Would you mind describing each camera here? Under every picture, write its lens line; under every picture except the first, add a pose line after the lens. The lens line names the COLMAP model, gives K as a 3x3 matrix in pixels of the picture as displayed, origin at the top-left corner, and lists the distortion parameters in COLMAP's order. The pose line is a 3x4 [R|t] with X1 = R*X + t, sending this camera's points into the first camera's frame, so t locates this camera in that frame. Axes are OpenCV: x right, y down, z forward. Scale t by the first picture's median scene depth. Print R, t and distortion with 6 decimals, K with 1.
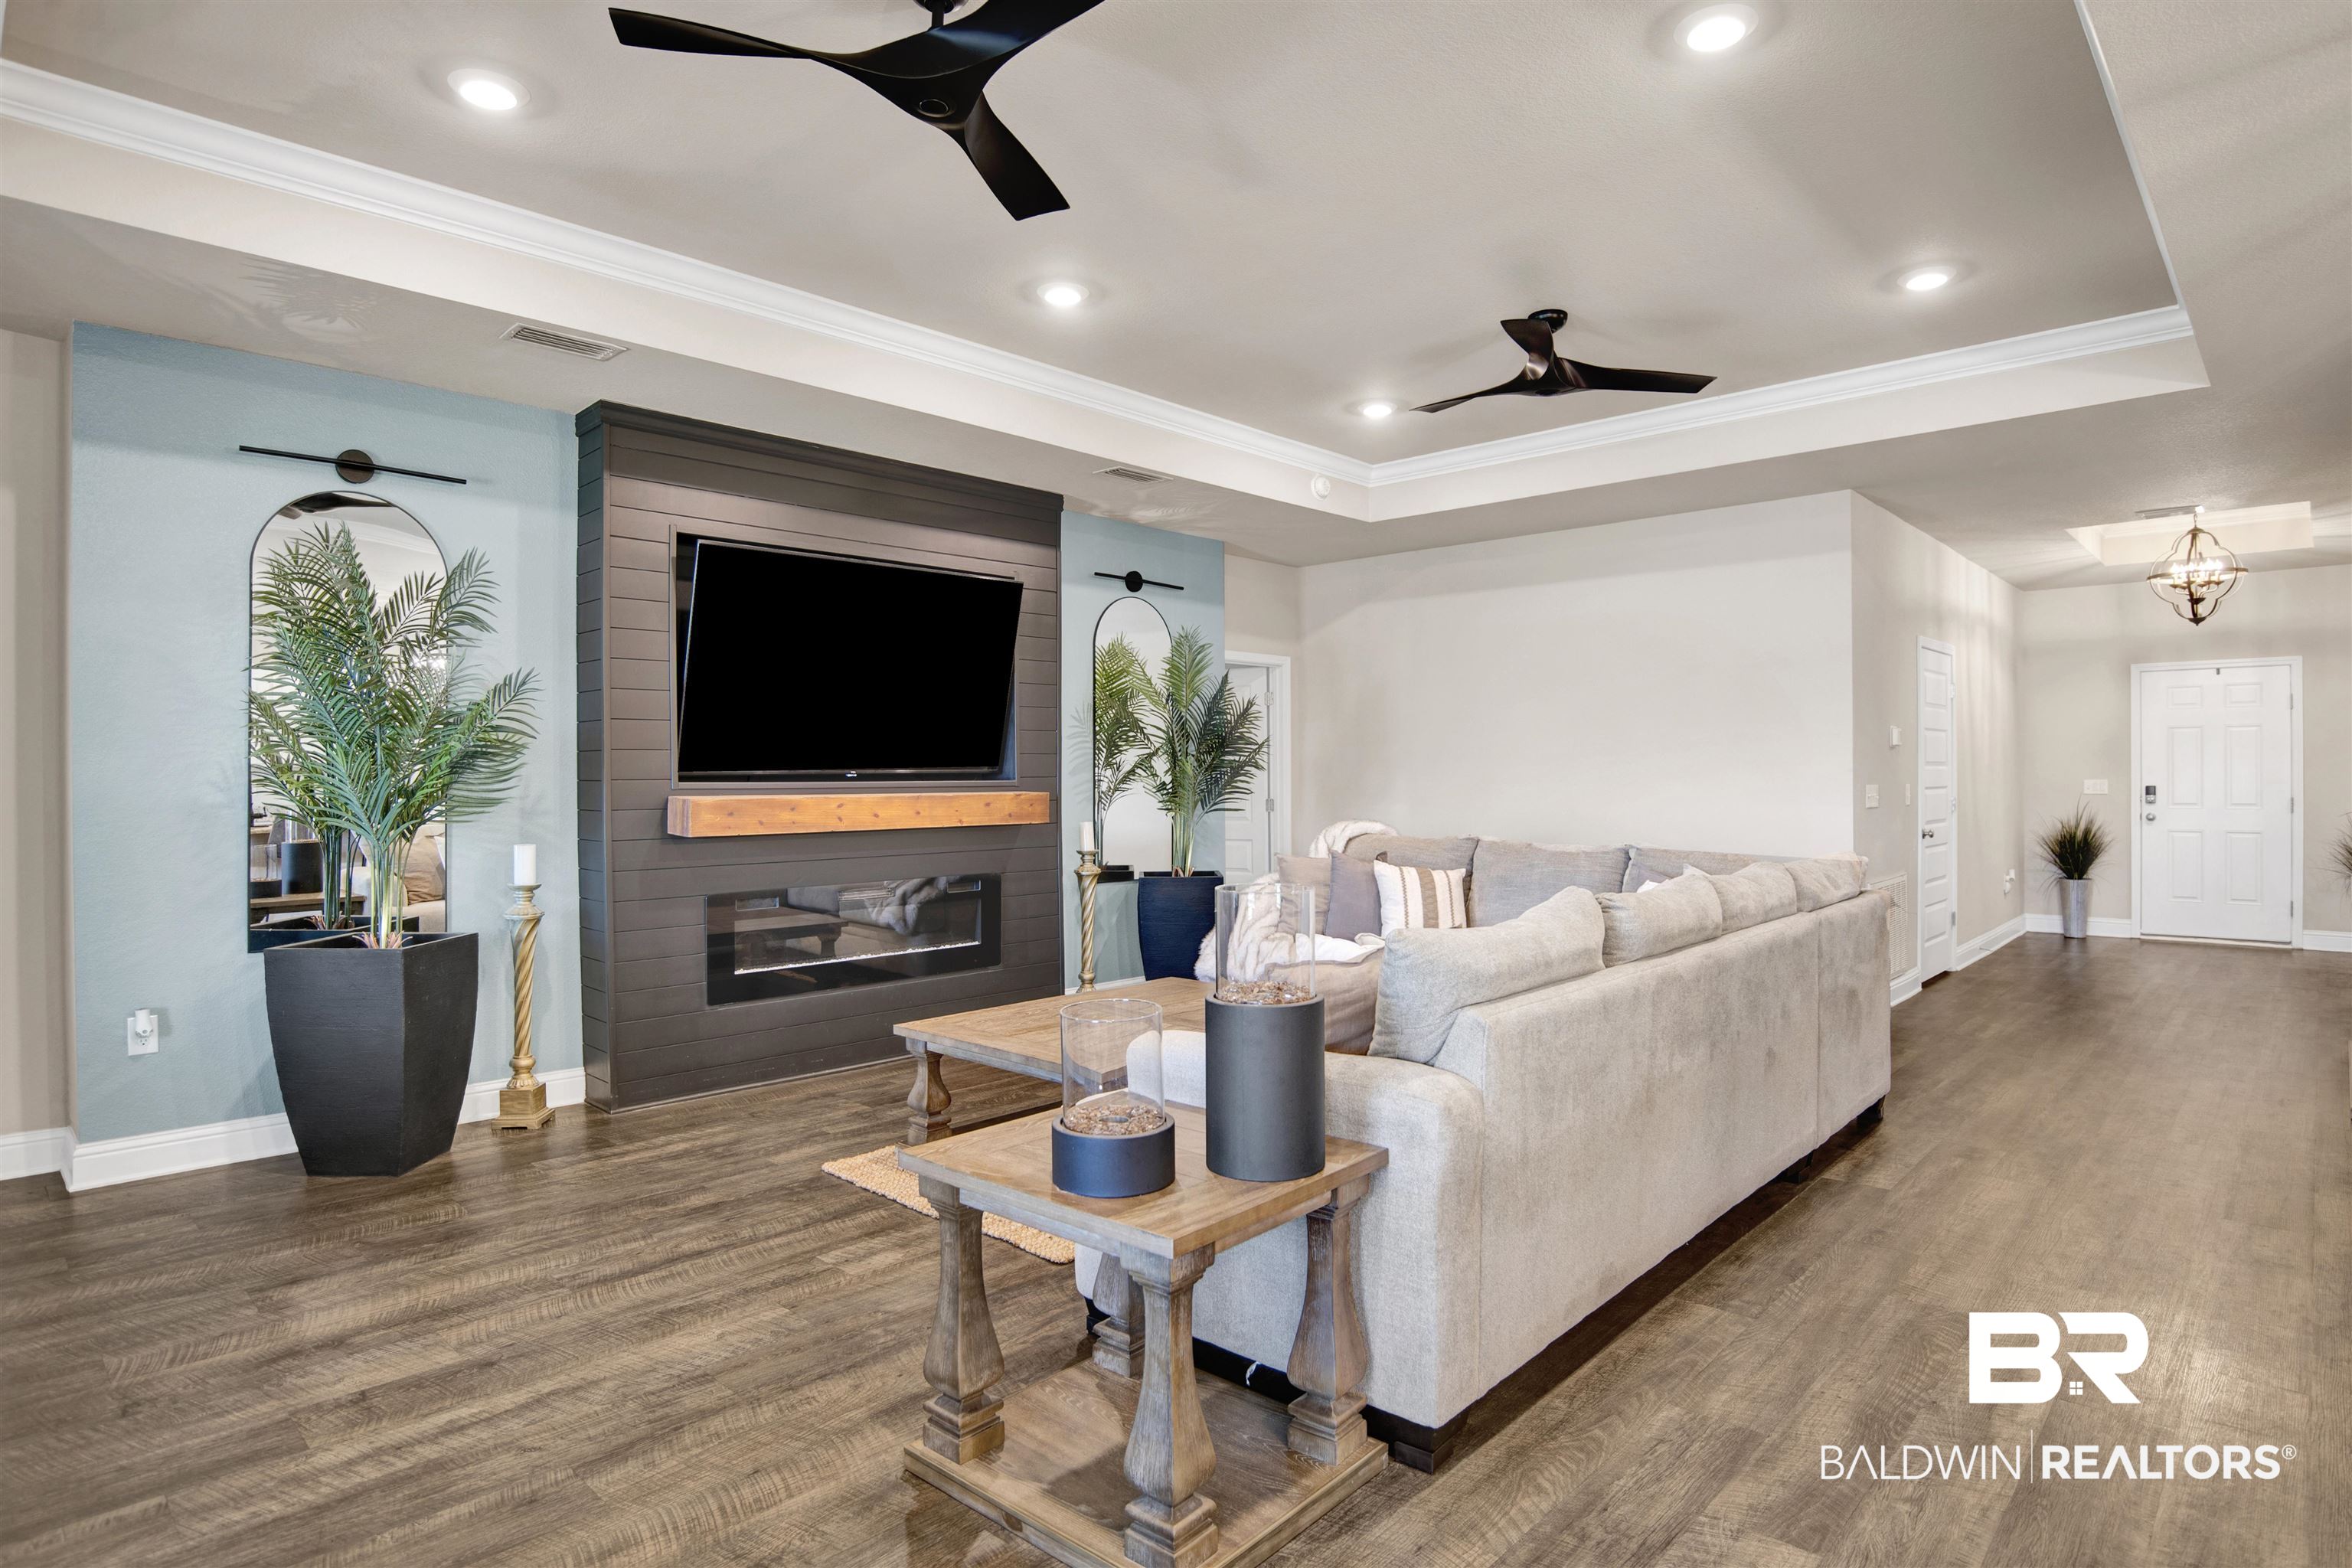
lens RADIAL K [[1238.9, 0, 1177.2], [0, 1238.9, 778.5], [0, 0, 1]] dist [-0.065510, 0.019041]
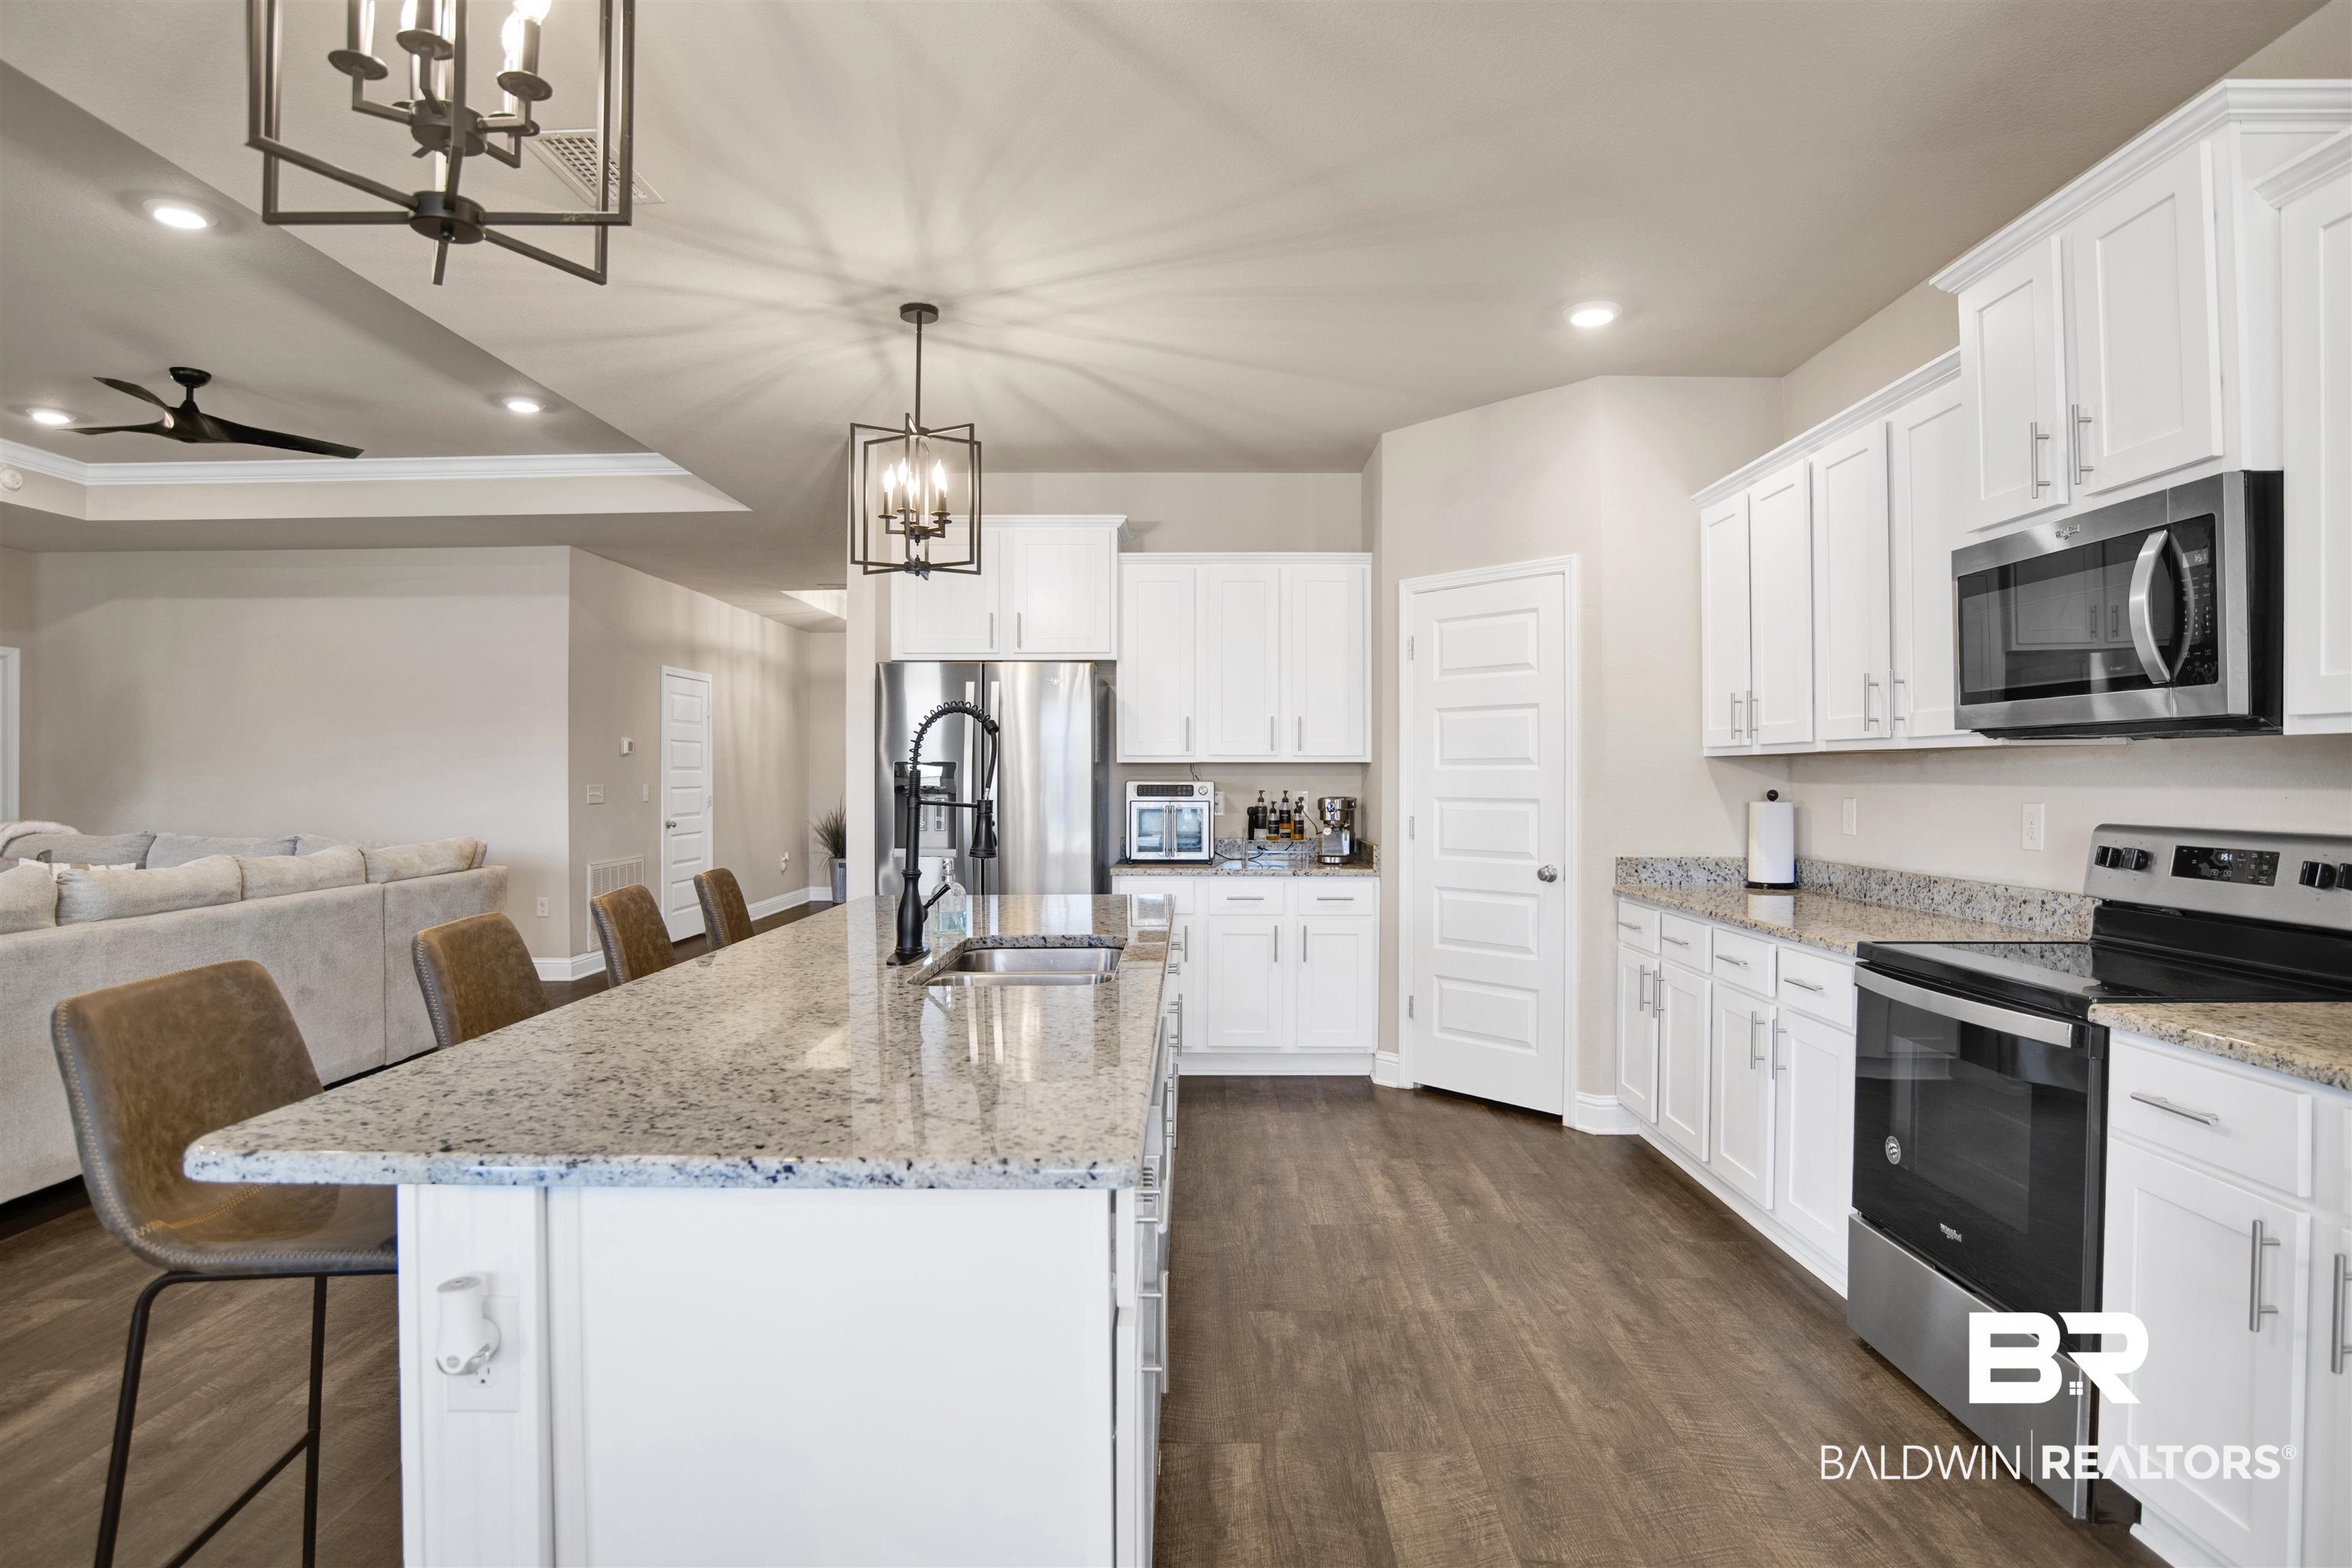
lens RADIAL K [[1238.9, 0, 1193.5], [0, 1238.9, 776.5], [0, 0, 1]] dist [-0.065510, 0.019041]
pose [[0.724833, 0.004375, 0.688911, 0.155059], [-0.002937, 0.999990, -0.003261, -0.001672], [-0.688919, 0.000340, 0.724839, -0.315443]]
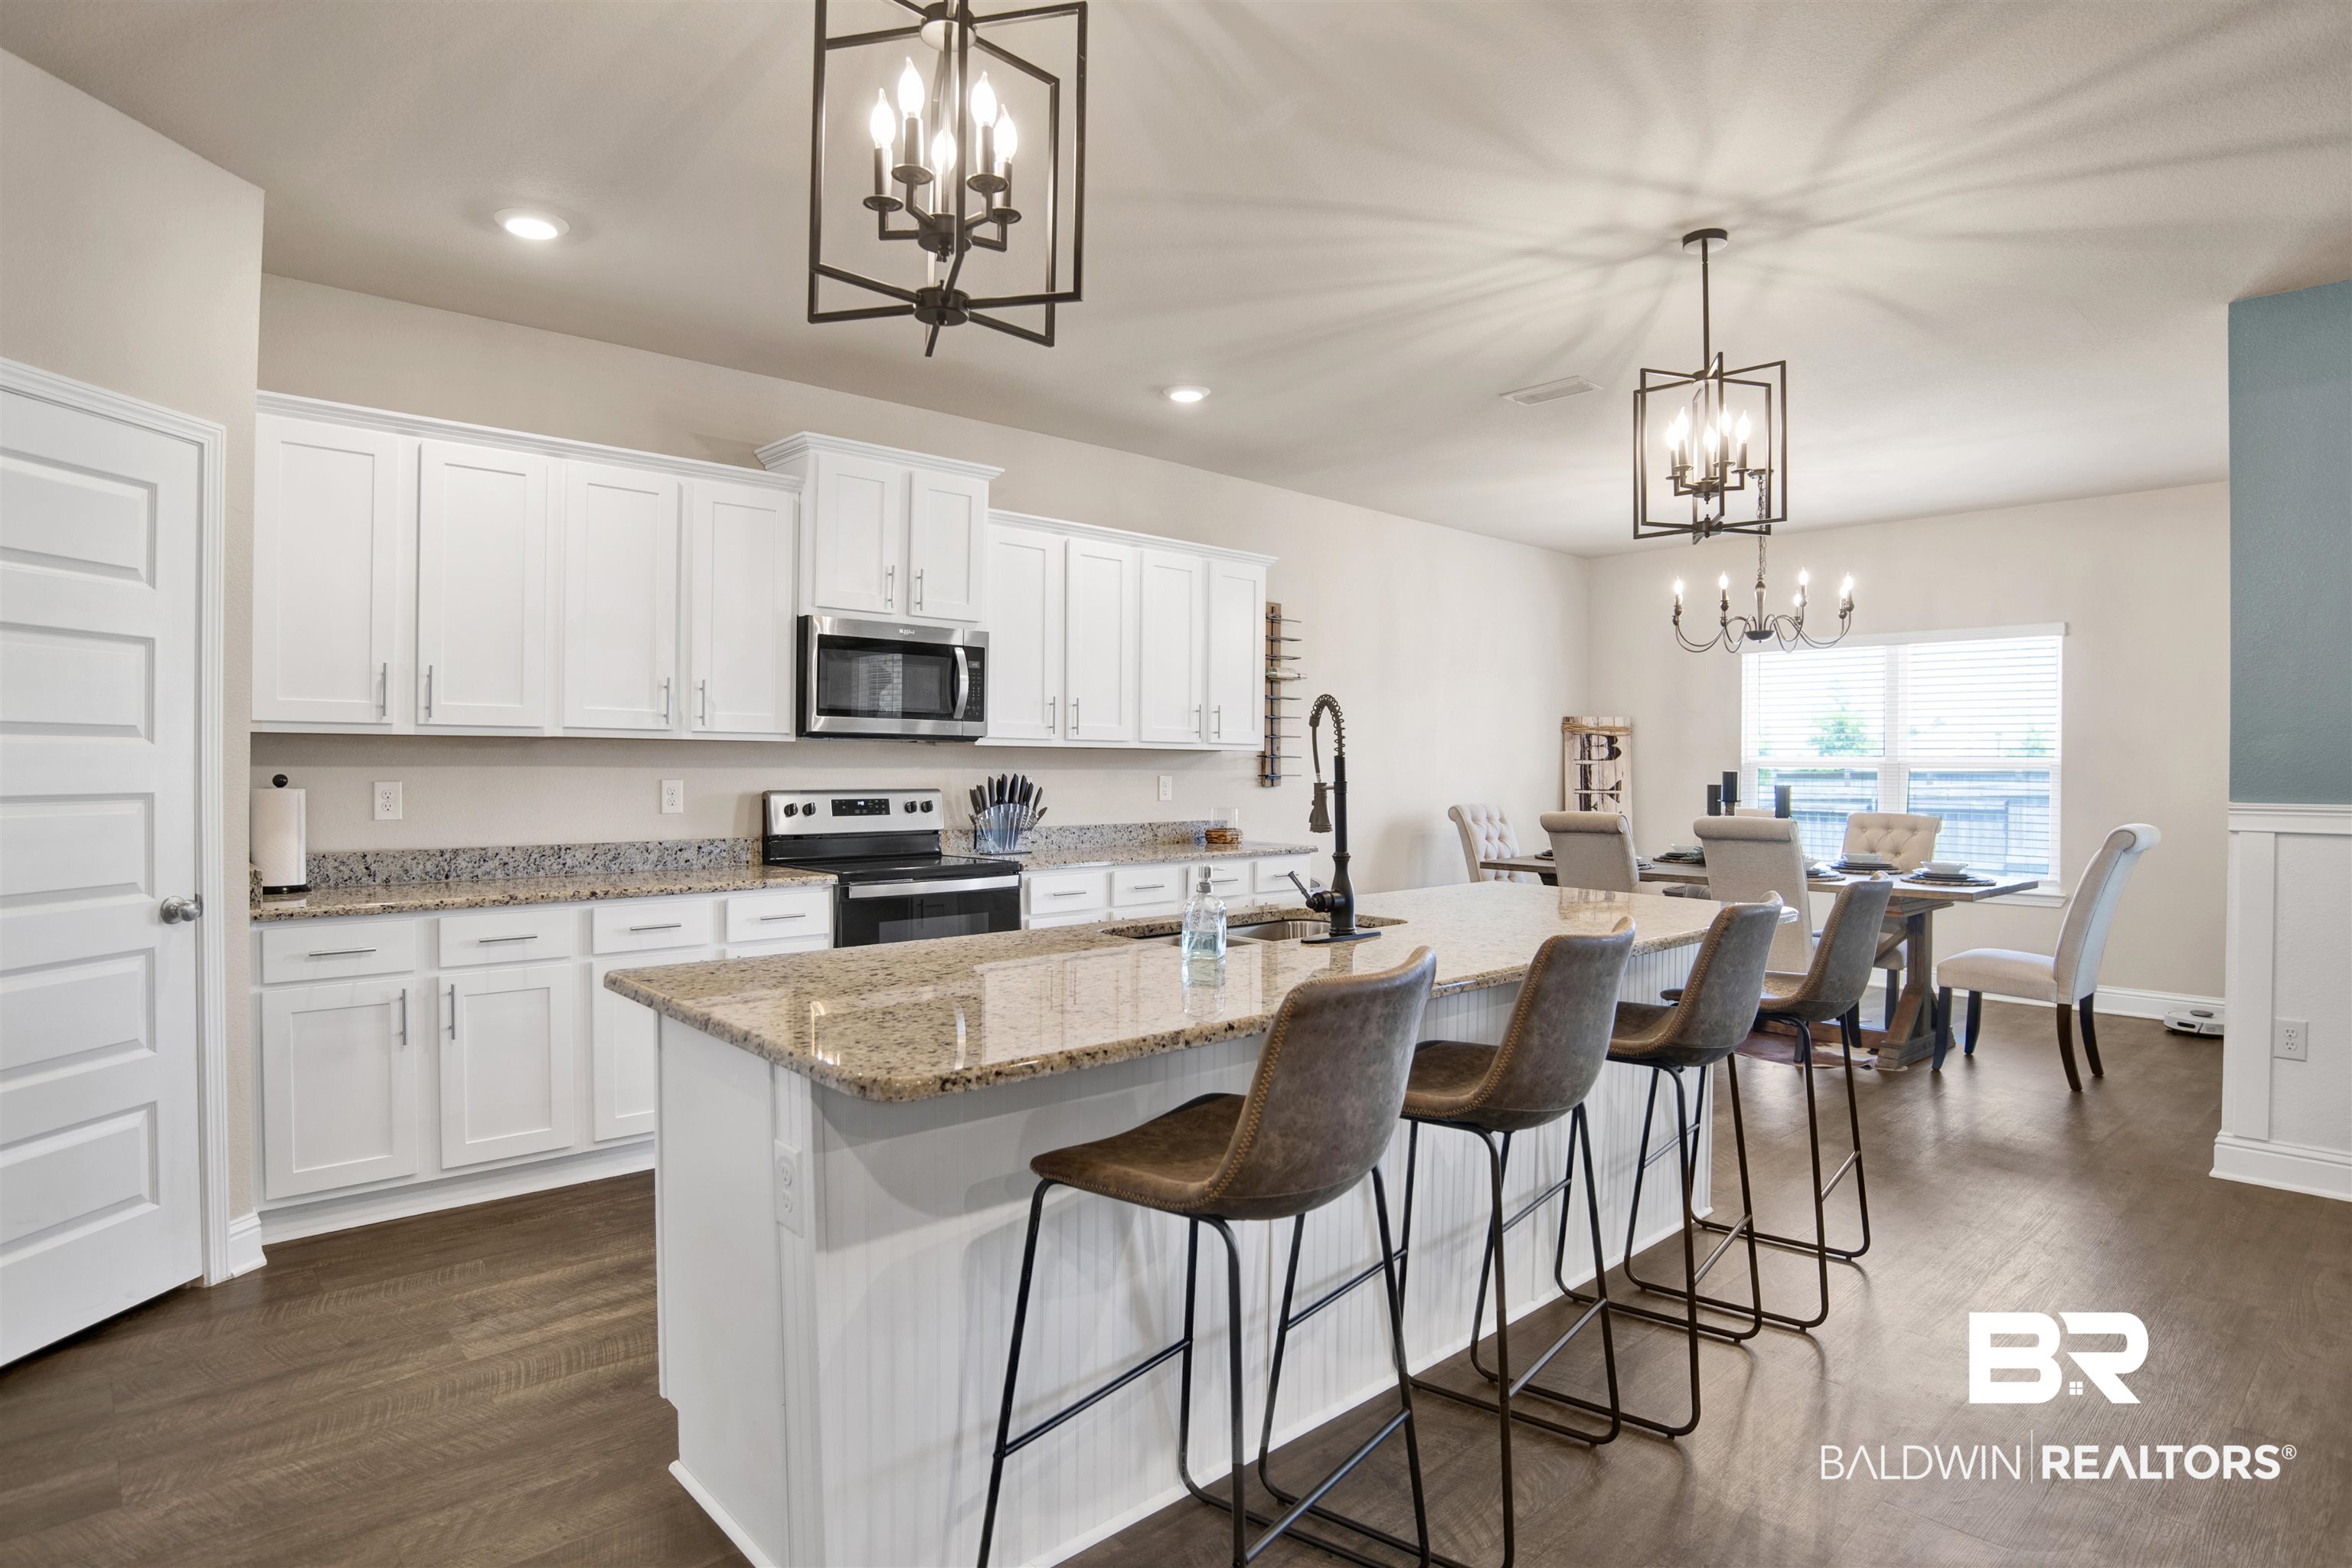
lens RADIAL K [[1238.9, 0, 1183.1], [0, 1238.9, 766.8], [0, 0, 1]] dist [-0.065510, 0.019041]
pose [[-0.998060, -0.001104, 0.062248, 0.394169], [-0.001101, 0.999999, 0.000090, -0.001403], [-0.062248, 0.000022, -0.998061, 0.459506]]
